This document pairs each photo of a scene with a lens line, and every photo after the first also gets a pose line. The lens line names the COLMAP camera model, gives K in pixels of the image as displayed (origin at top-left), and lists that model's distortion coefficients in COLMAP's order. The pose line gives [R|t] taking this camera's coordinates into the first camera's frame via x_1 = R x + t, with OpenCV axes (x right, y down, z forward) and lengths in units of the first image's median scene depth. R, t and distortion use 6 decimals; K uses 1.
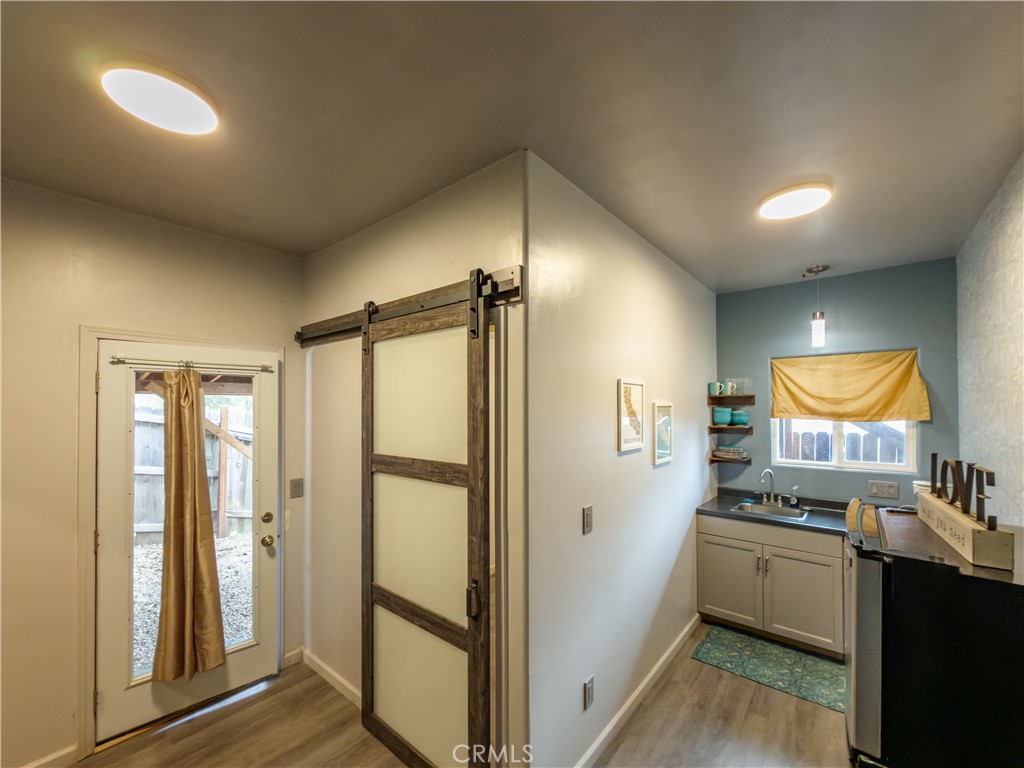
lens RADIAL K [[416.7, 0, 511.5], [0, 416.7, 406.3], [0, 0, 1]] dist [-0.000356, -0.000092]
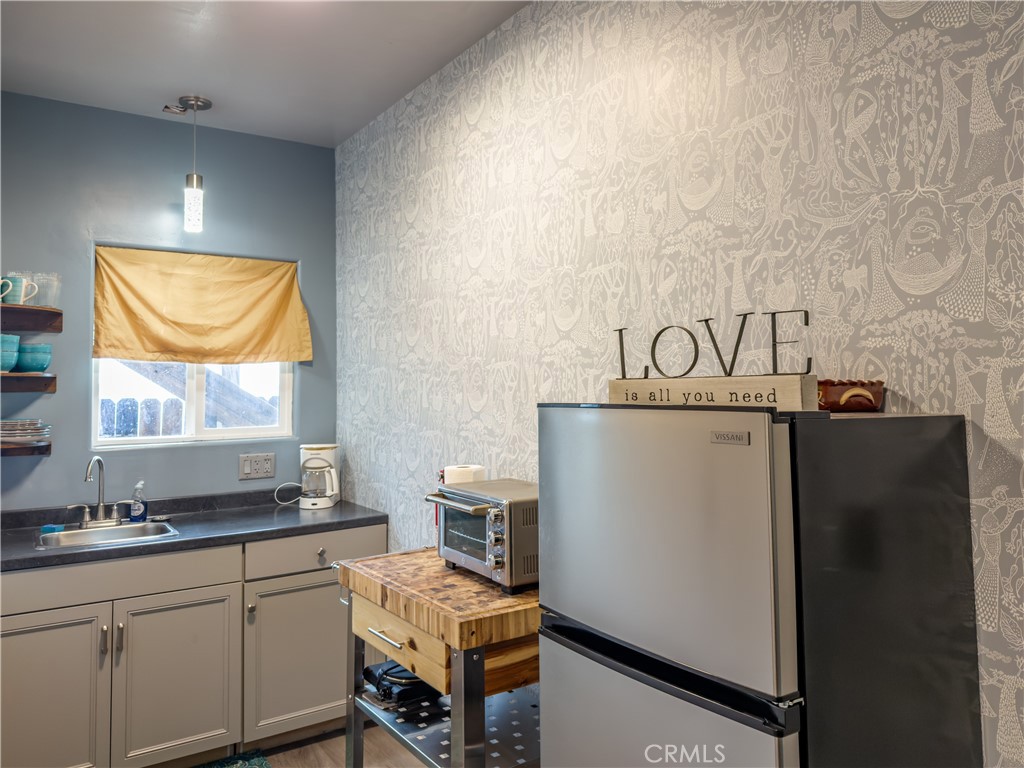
lens RADIAL K [[739.1, 0, 511.1], [0, 739.1, 351.2], [0, 0, 1]] dist [0.004371, 0.000479]
pose [[0.276178, 0.044763, 0.960064, -0.127587], [0.001817, 0.998889, -0.047096, 0.070258], [-0.961105, 0.014752, 0.275789, 0.273459]]
